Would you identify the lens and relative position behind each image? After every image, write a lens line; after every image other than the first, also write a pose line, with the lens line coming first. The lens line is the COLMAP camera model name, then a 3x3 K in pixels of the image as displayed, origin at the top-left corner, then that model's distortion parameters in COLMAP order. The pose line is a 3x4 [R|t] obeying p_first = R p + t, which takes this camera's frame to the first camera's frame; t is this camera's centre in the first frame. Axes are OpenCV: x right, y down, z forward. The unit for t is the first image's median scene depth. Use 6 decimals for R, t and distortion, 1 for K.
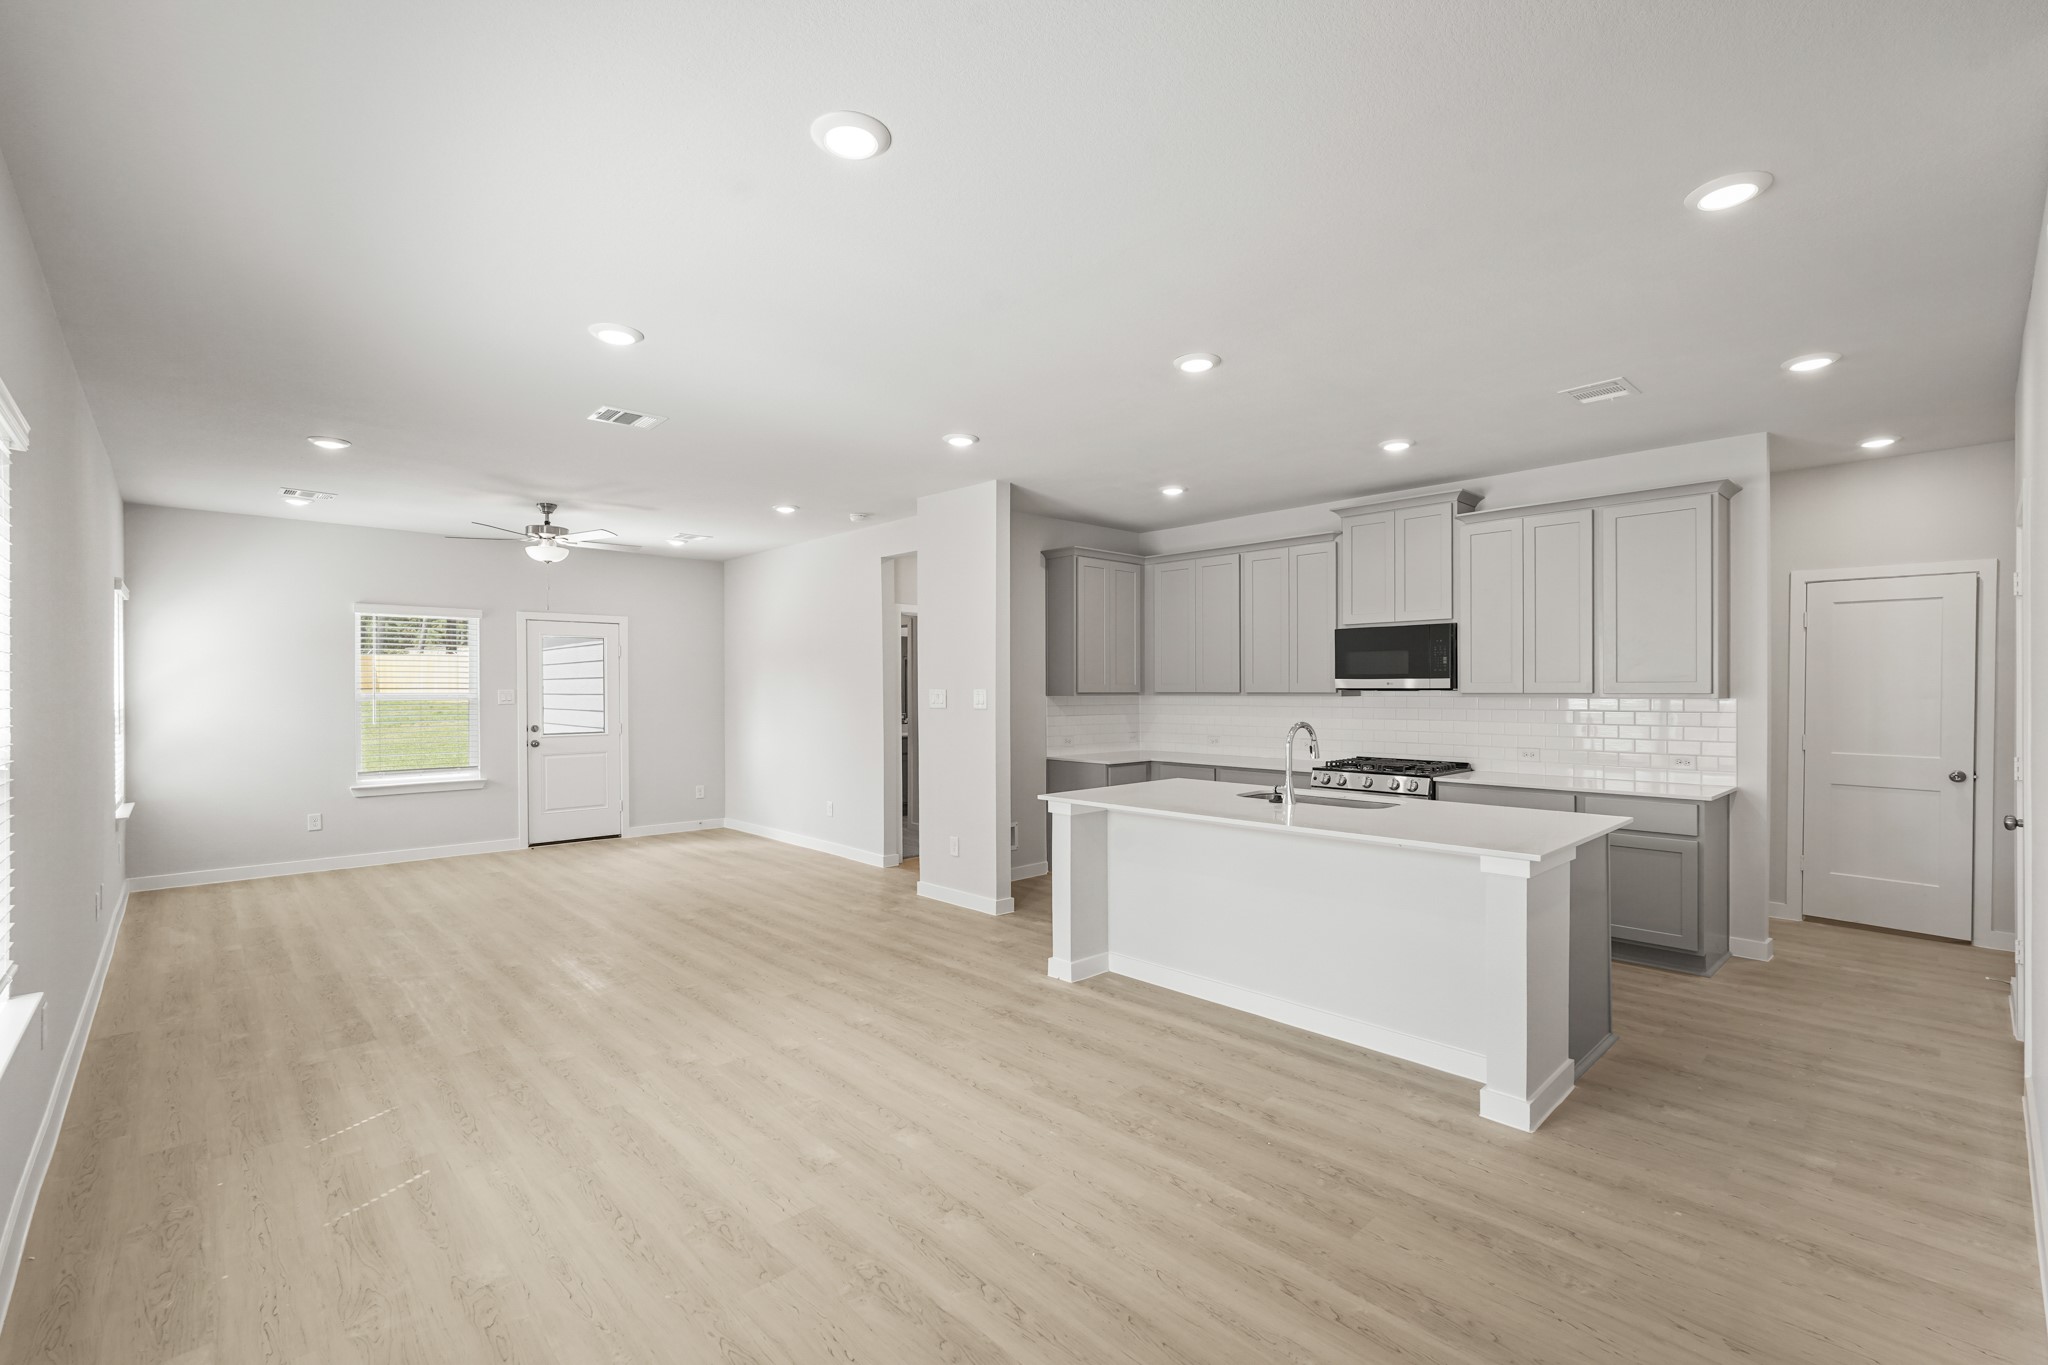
lens RADIAL K [[895.4, 0, 1022.6], [0, 895.4, 691.4], [0, 0, 1]] dist [-0.009840, 0.005019]
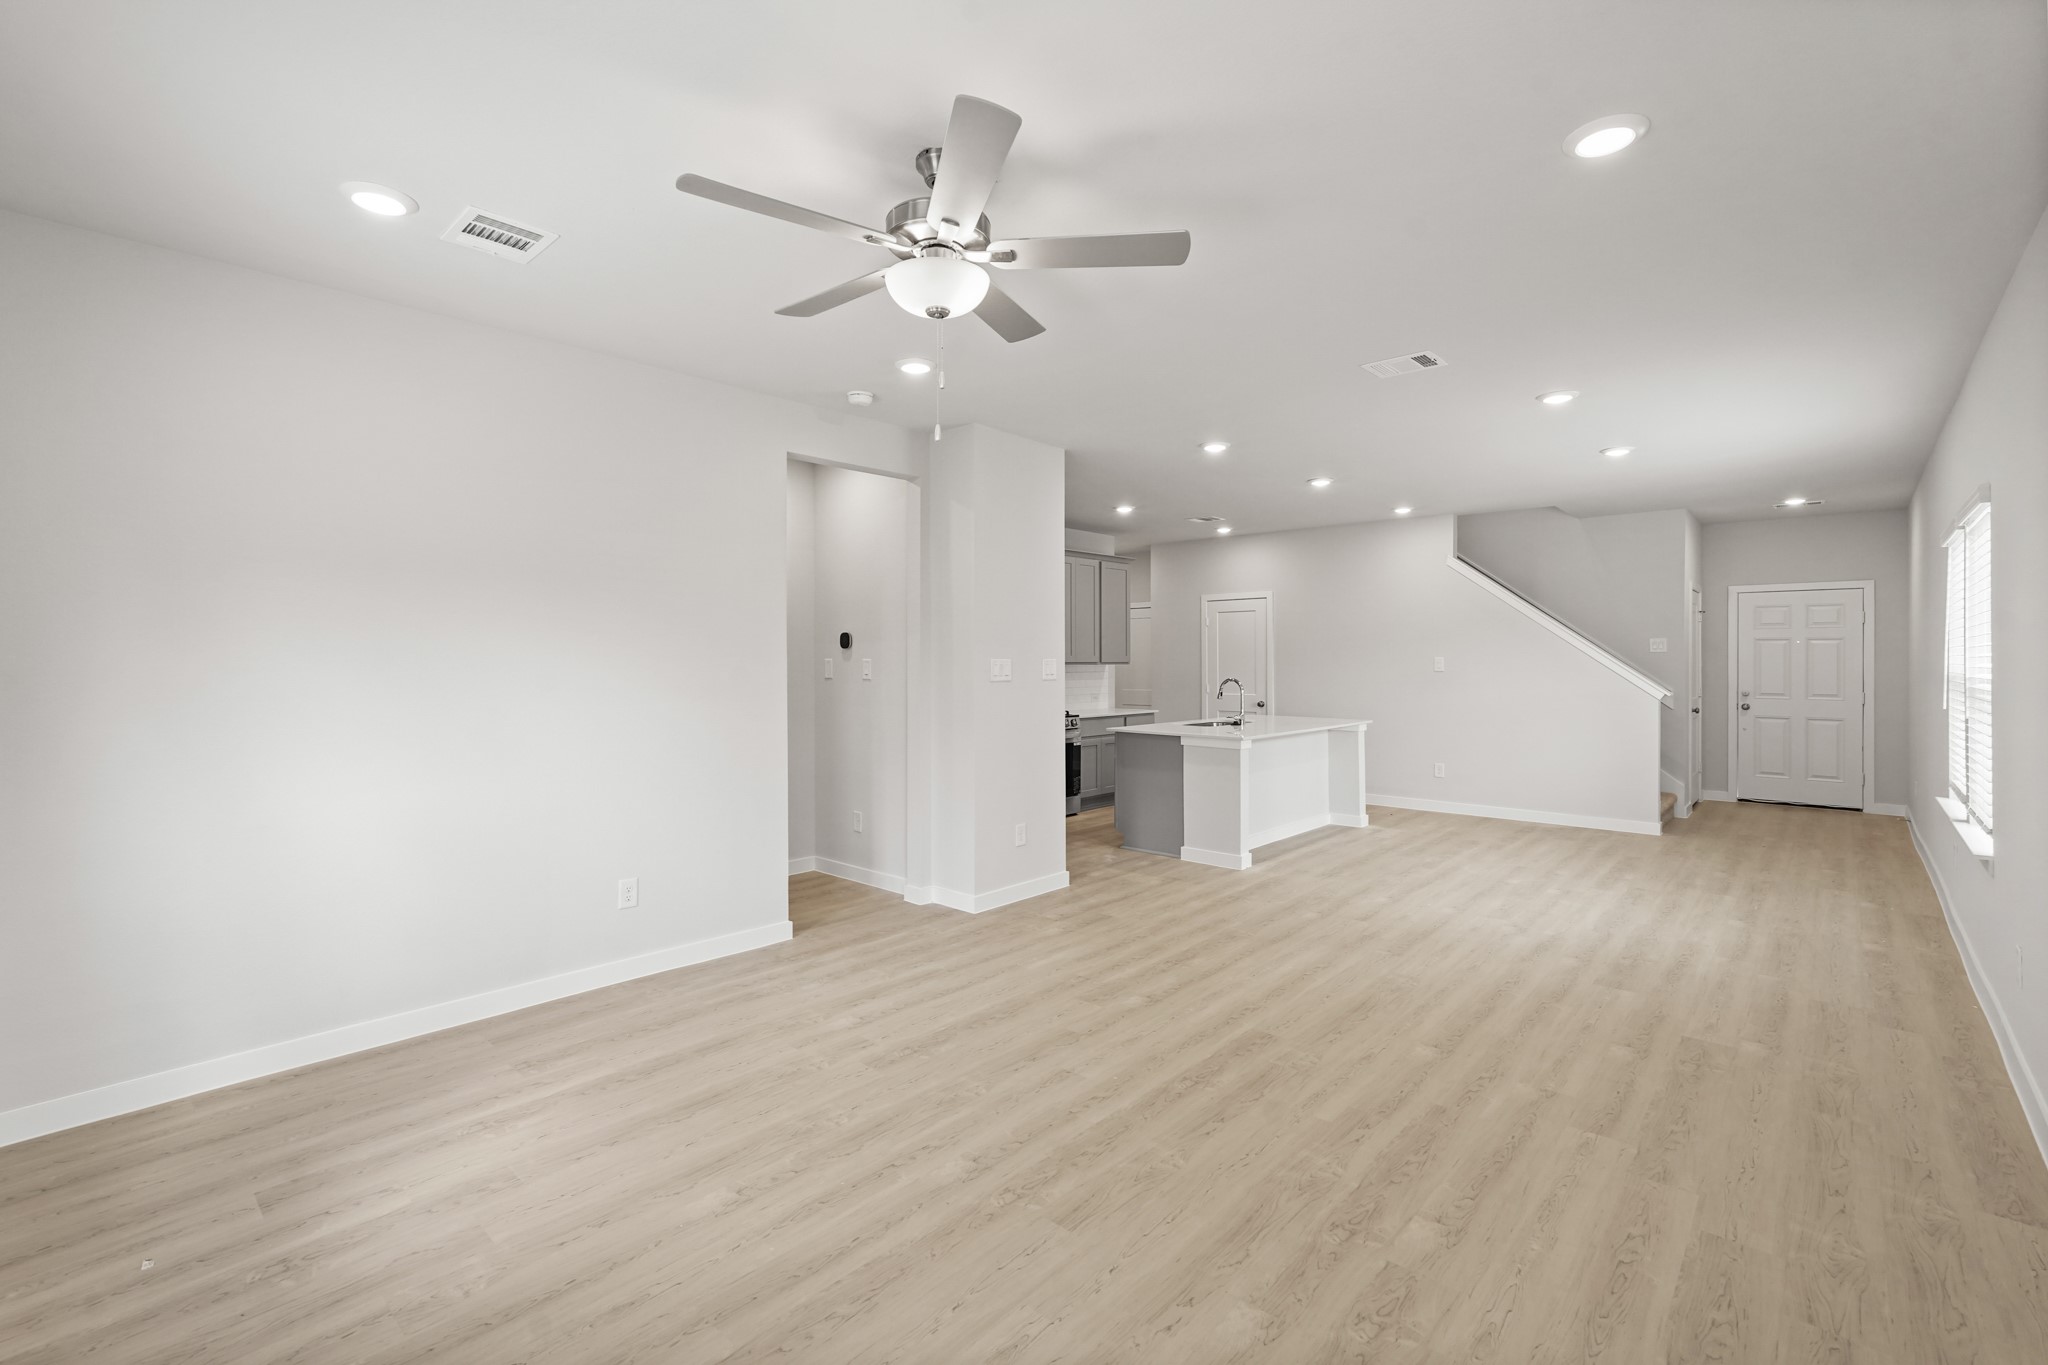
lens RADIAL K [[895.4, 0, 1042.7], [0, 895.4, 656.3], [0, 0, 1]] dist [-0.009840, 0.005019]
pose [[-0.087649, 0.008979, 0.996111, -0.963245], [0.004707, 0.999952, -0.008600, 0.003865], [-0.996140, 0.003935, -0.087687, 1.055066]]
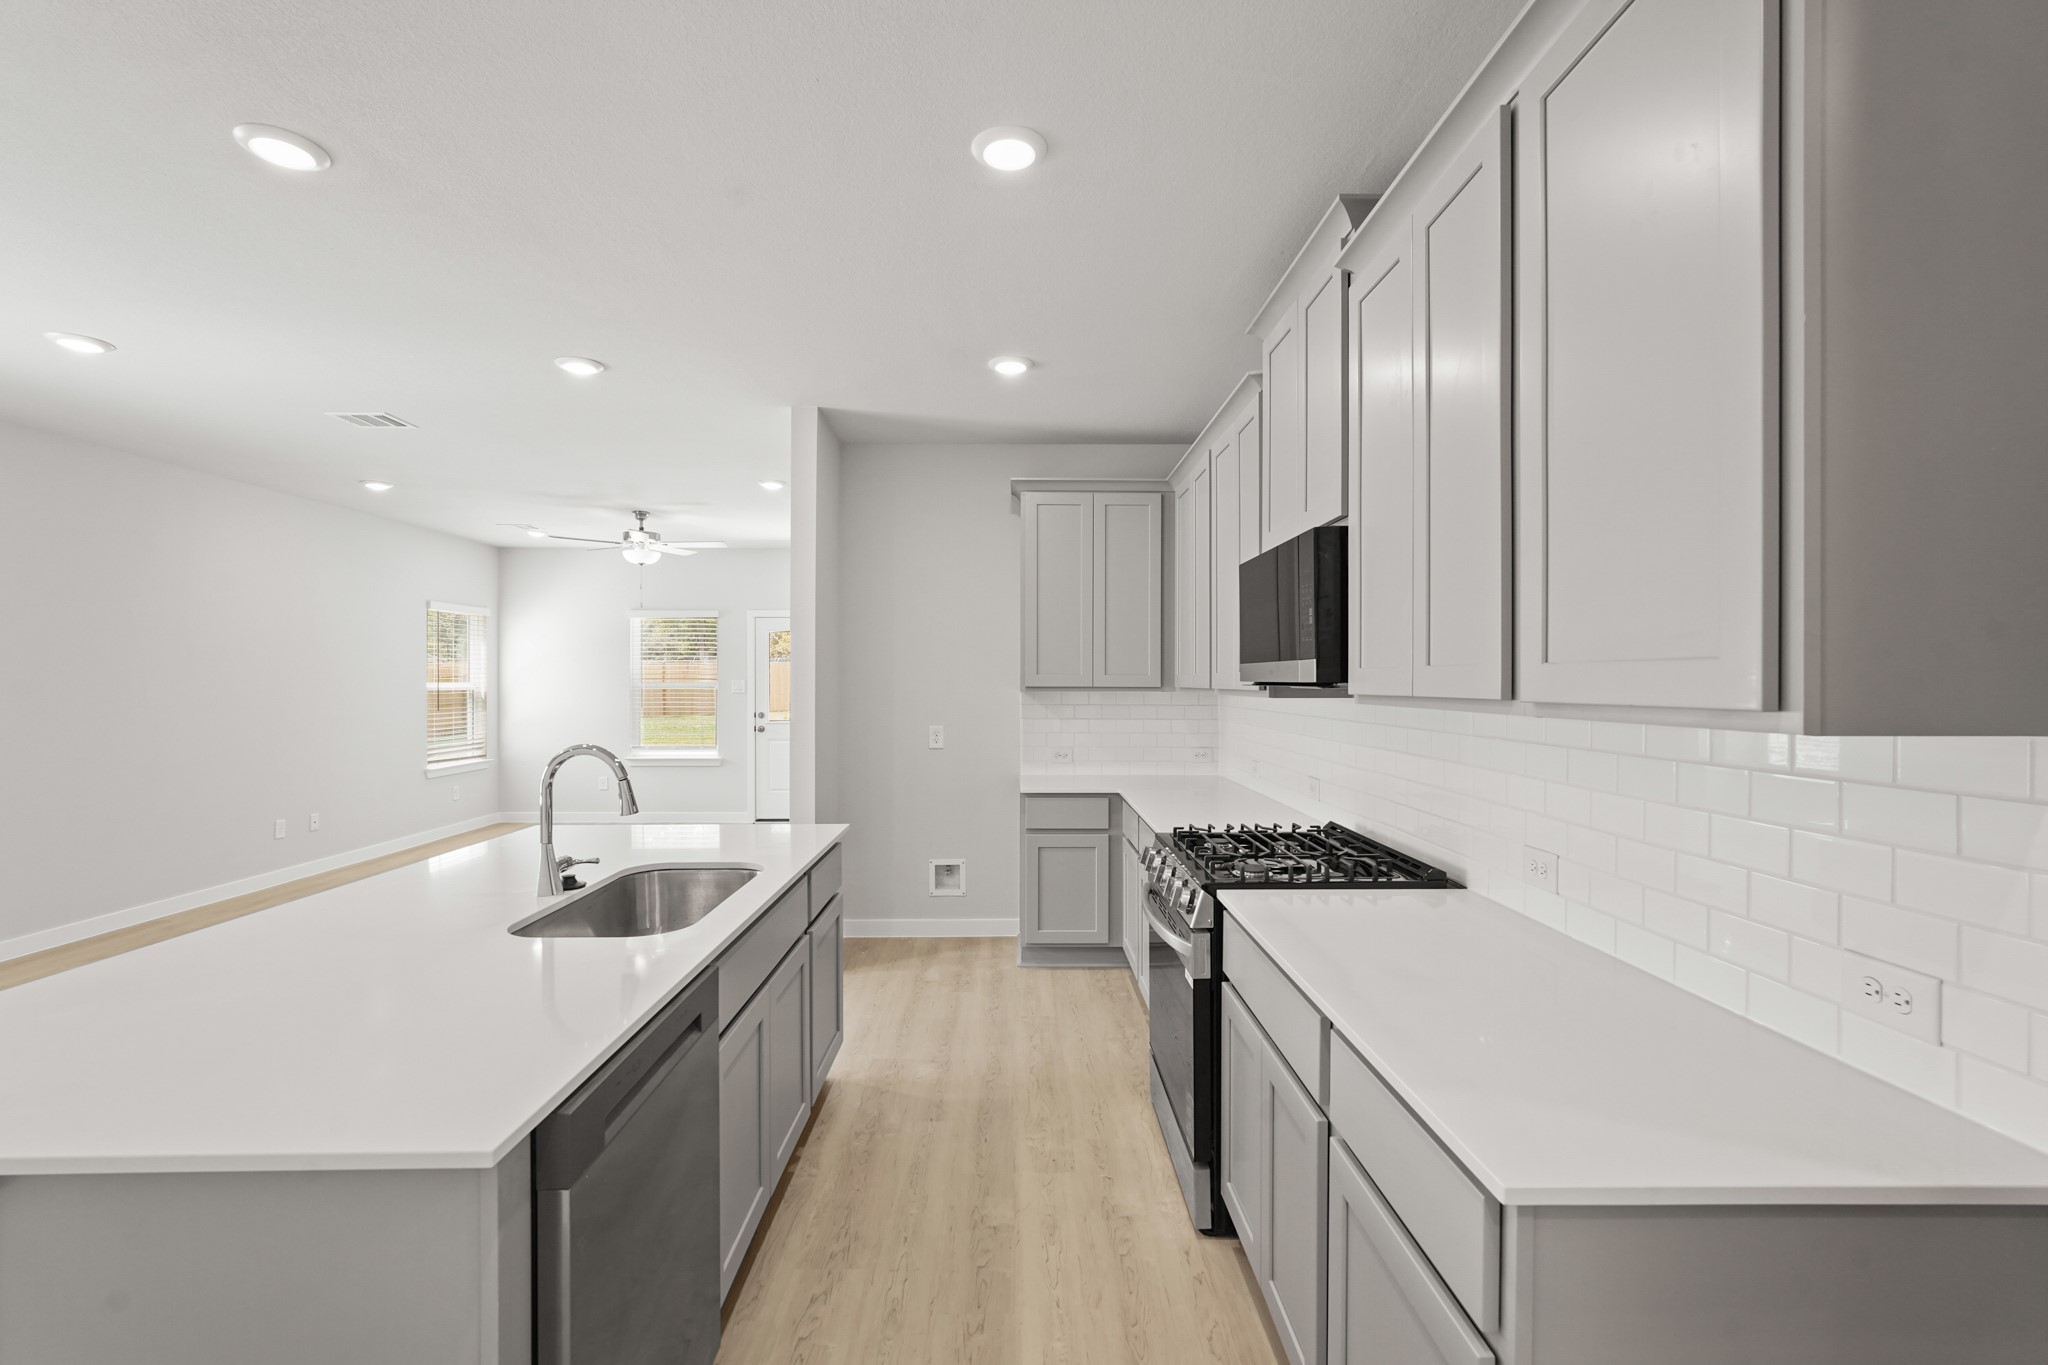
lens RADIAL K [[895.4, 0, 1005.8], [0, 895.4, 692.0], [0, 0, 1]] dist [-0.009840, 0.005019]
pose [[0.726726, 0.011890, -0.686824, 0.596676], [-0.005789, 0.999921, 0.011186, -0.002077], [0.686903, -0.004153, 0.726738, 0.542740]]
